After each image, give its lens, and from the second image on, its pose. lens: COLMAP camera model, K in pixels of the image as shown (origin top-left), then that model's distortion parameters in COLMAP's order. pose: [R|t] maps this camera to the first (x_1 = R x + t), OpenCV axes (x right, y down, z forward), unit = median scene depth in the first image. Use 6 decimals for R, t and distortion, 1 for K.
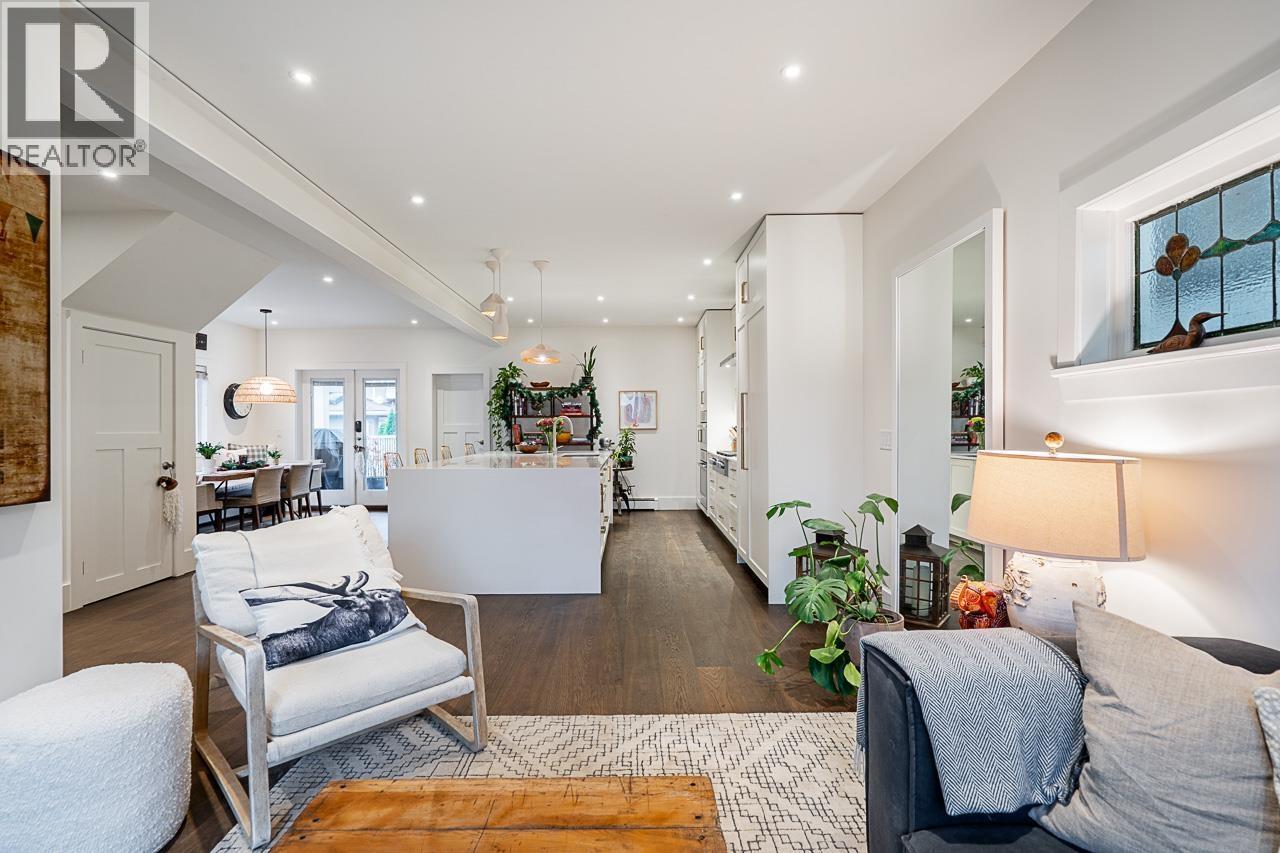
lens RADIAL K [[611.9, 0, 634.4], [0, 611.9, 425.6], [0, 0, 1]] dist [0.002450, 0.001122]
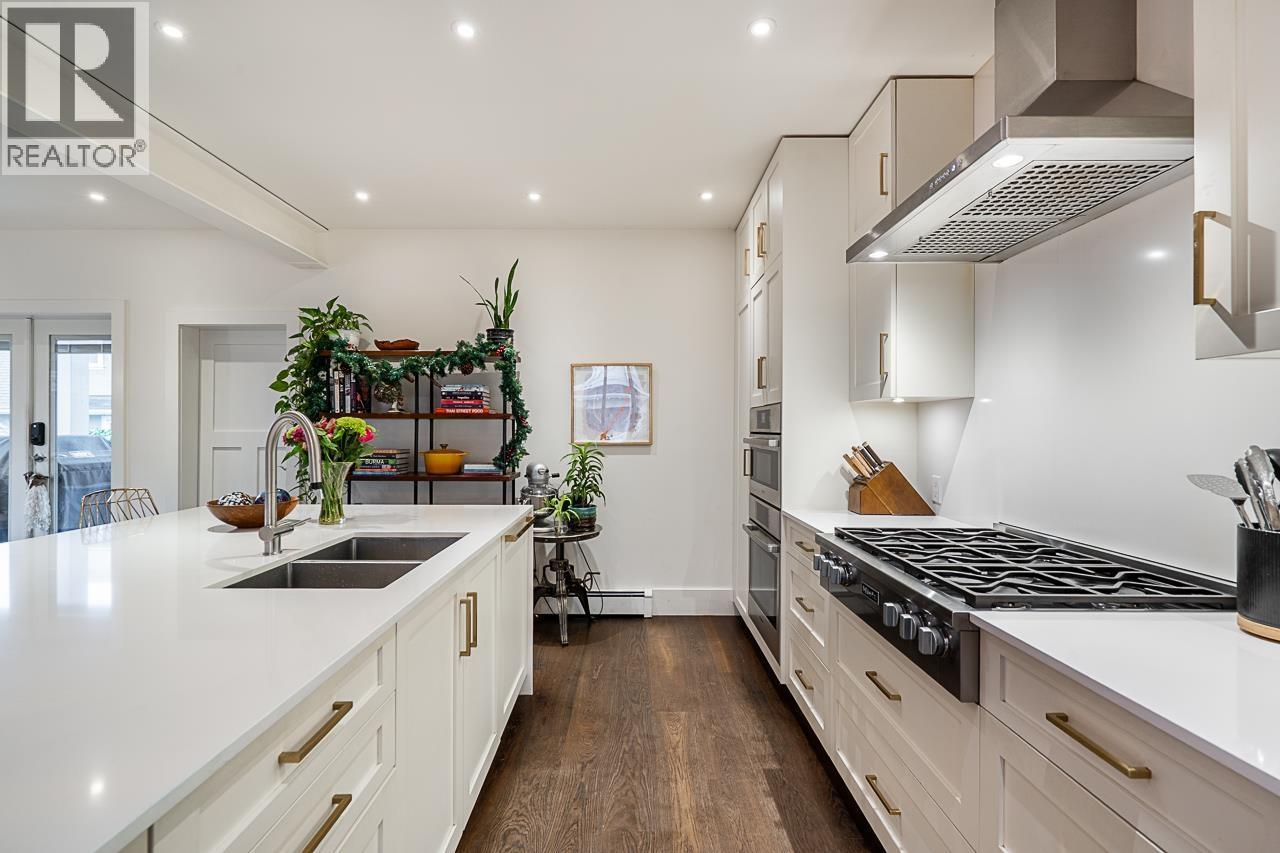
lens RADIAL K [[585.3, 0, 631.2], [0, 585.3, 426.5], [0, 0, 1]] dist [-0.002346, 0.001211]
pose [[0.999953, 0.008202, -0.005248, 0.024560], [-0.008216, 0.999962, -0.002781, -0.007539], [0.005225, 0.002824, 0.999982, 0.572206]]
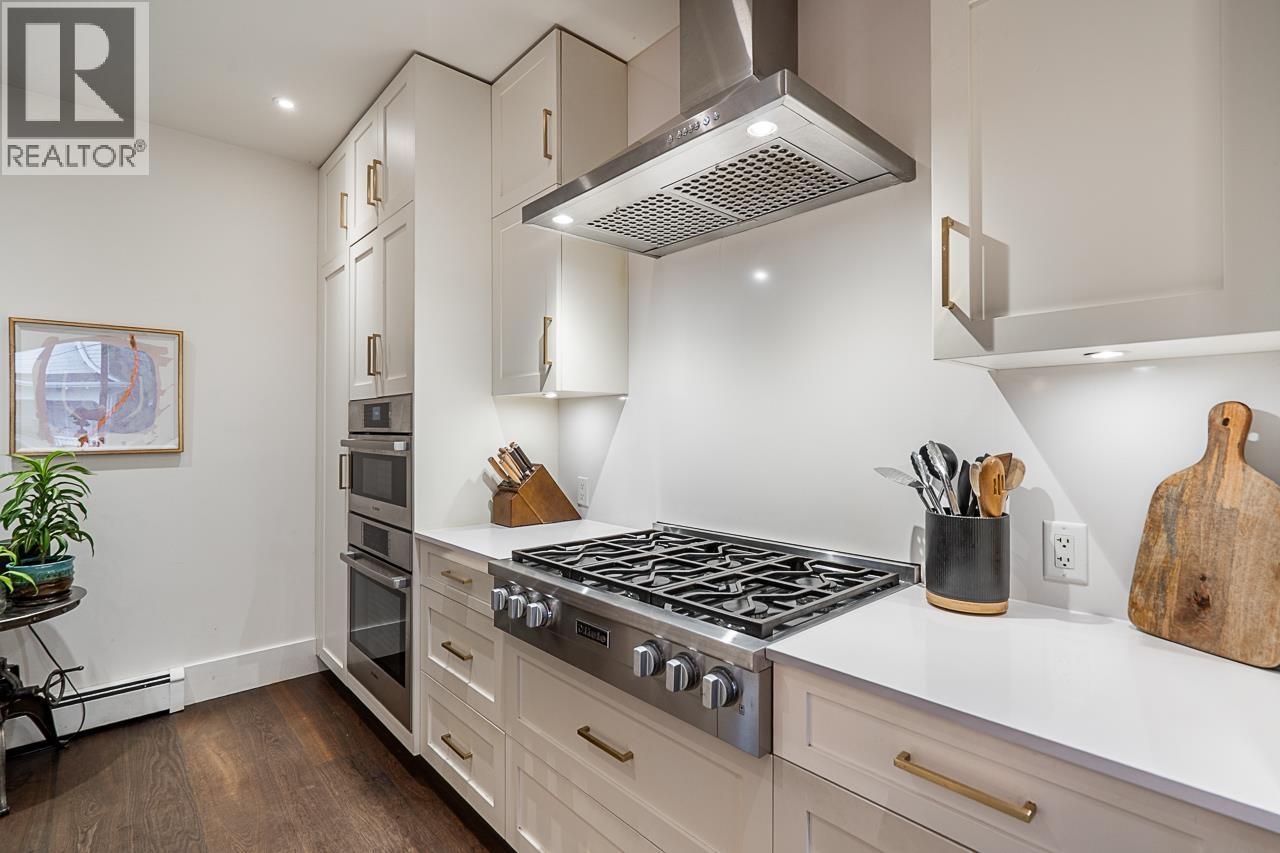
lens RADIAL K [[590.7, 0, 630.0], [0, 590.7, 425.9], [0, 0, 1]] dist [-0.002093, -0.000102]
pose [[0.744998, 0.007416, 0.667025, 0.005904], [-0.004010, 0.999970, -0.006639, -0.007199], [-0.667055, 0.002272, 0.745005, 0.645432]]
